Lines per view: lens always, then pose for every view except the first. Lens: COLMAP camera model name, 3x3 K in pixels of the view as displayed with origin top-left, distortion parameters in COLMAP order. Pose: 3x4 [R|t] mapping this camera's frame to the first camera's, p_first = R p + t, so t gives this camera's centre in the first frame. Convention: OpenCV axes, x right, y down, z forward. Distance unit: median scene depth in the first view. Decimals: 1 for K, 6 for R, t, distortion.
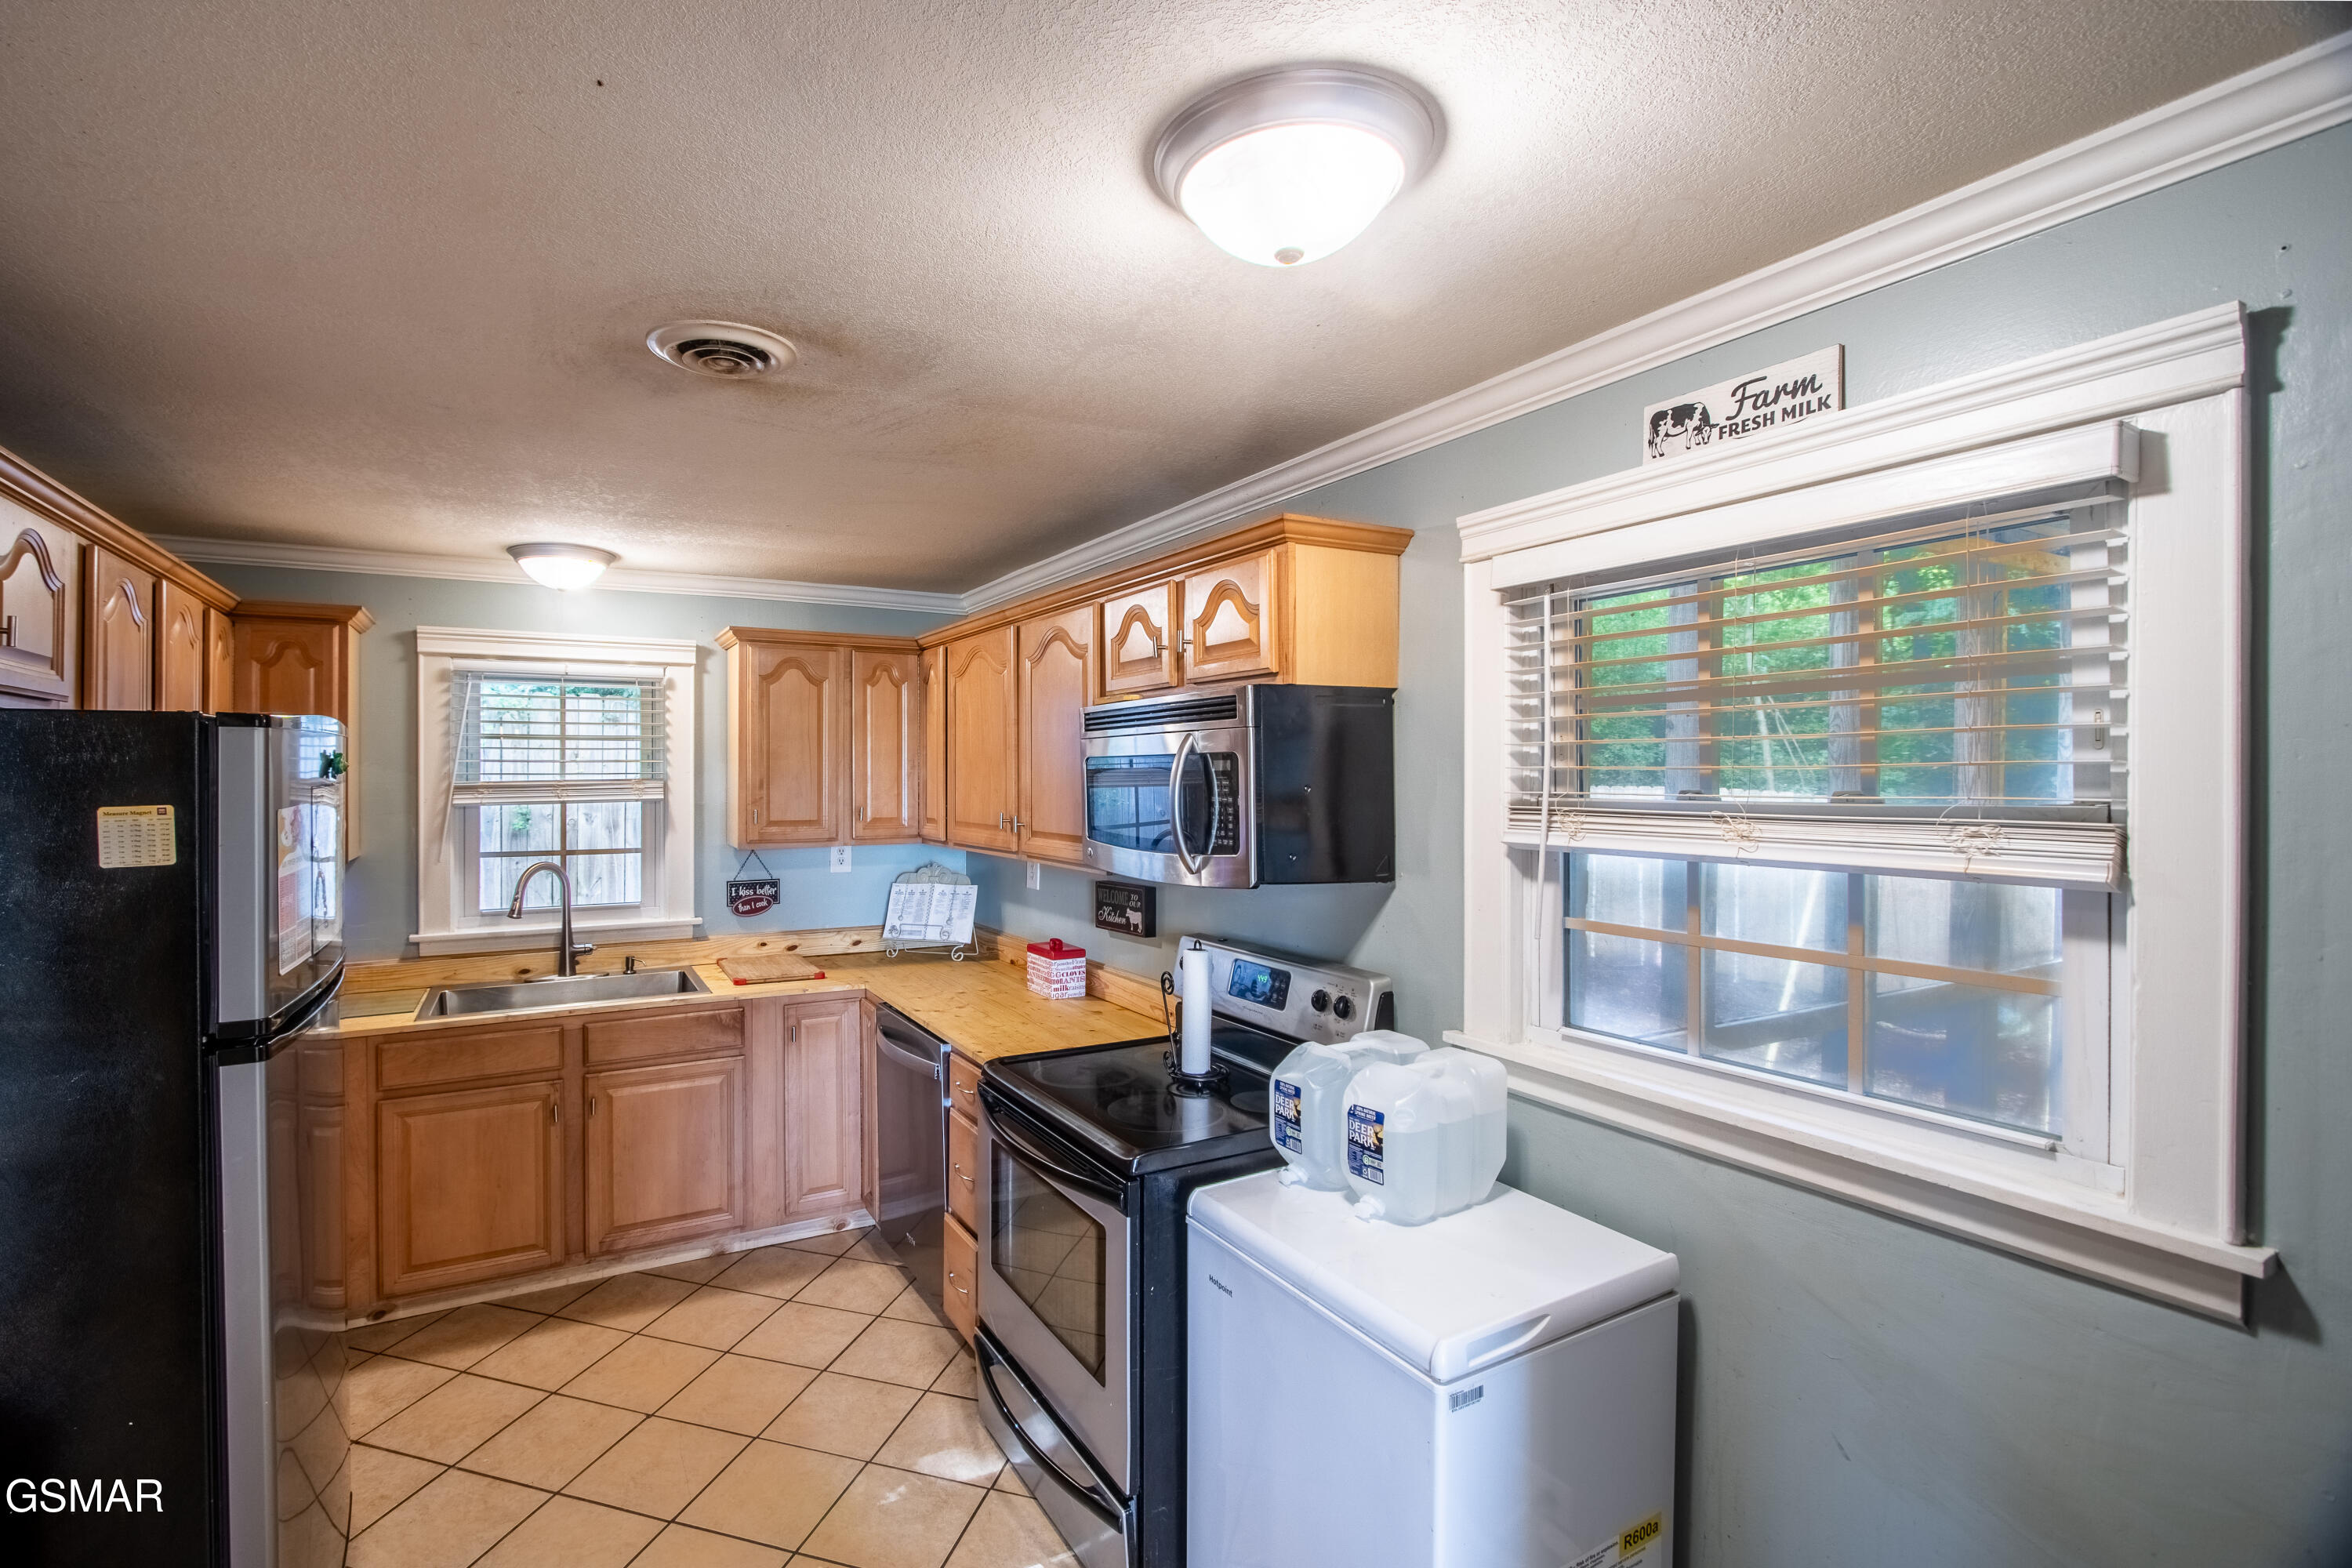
lens RADIAL K [[1066.4, 0, 1108.2], [0, 1066.4, 769.7], [0, 0, 1]] dist [-0.005748, -0.000561]
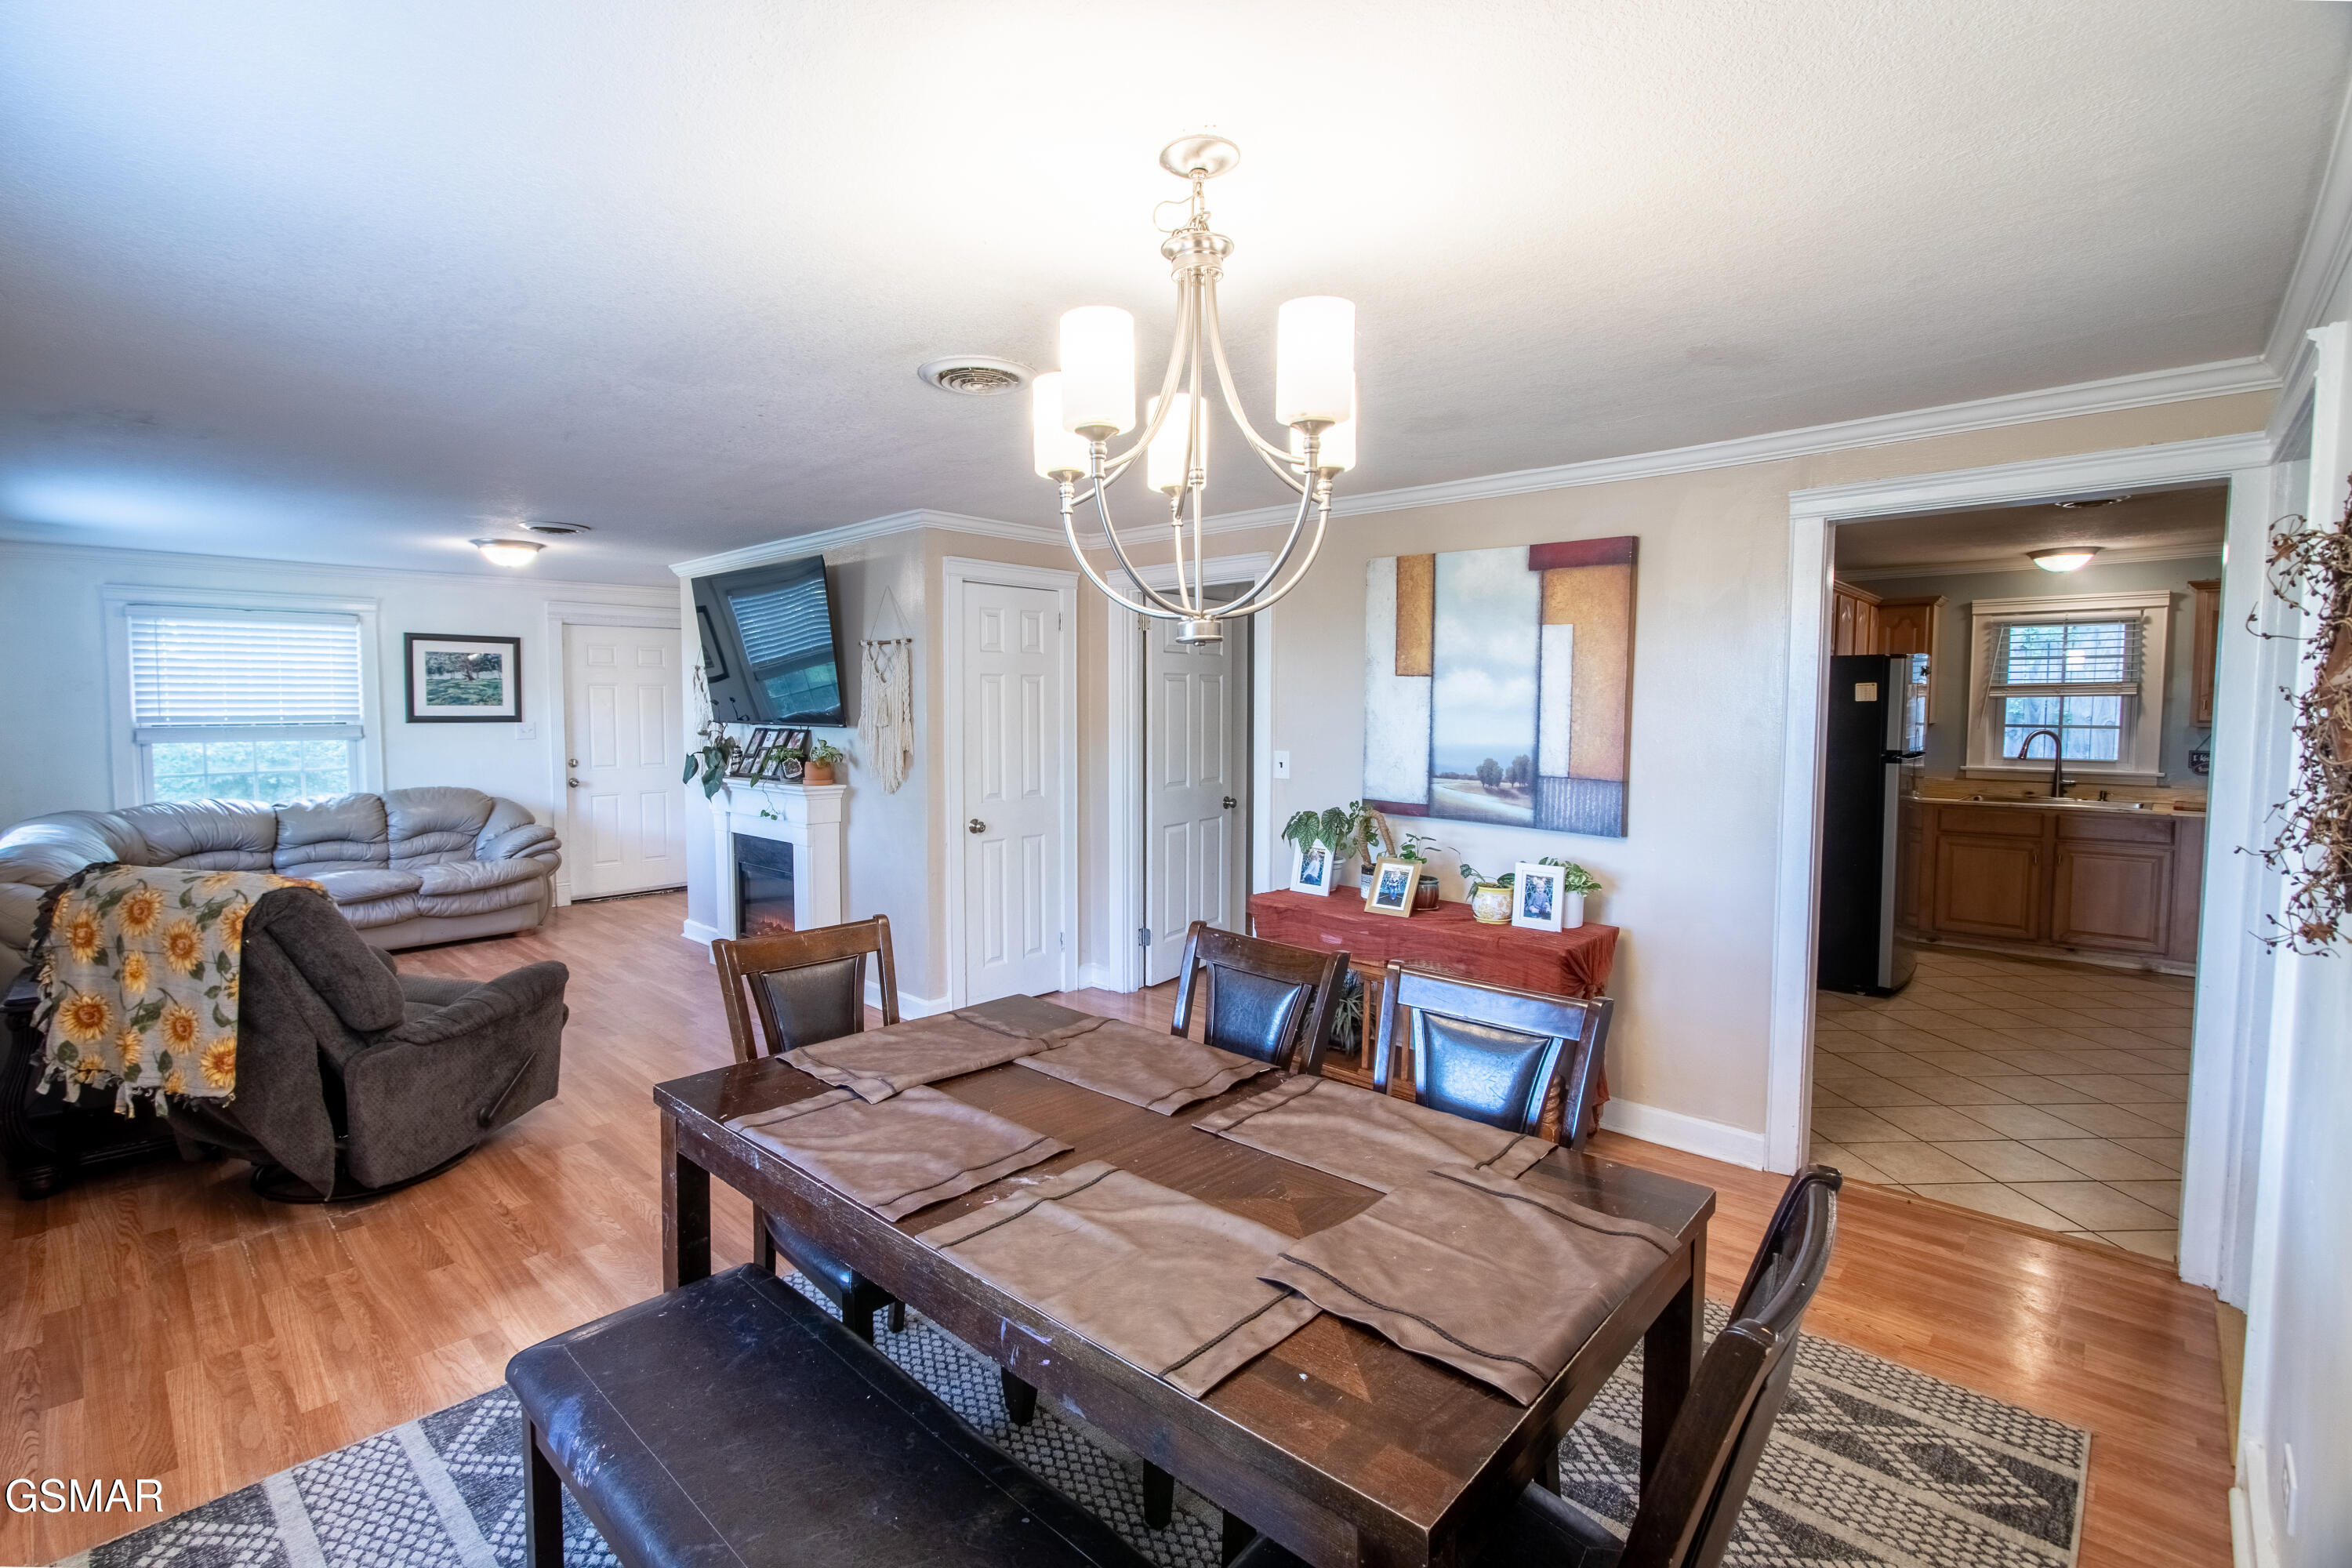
lens RADIAL K [[1066.4, 0, 1108.2], [0, 1066.4, 769.7], [0, 0, 1]] dist [-0.005748, -0.000561]
pose [[0.288892, 0.061636, -0.955375, 0.711175], [0.001744, 0.997890, 0.064906, 0.037492], [0.957360, -0.020417, 0.288175, -0.995938]]
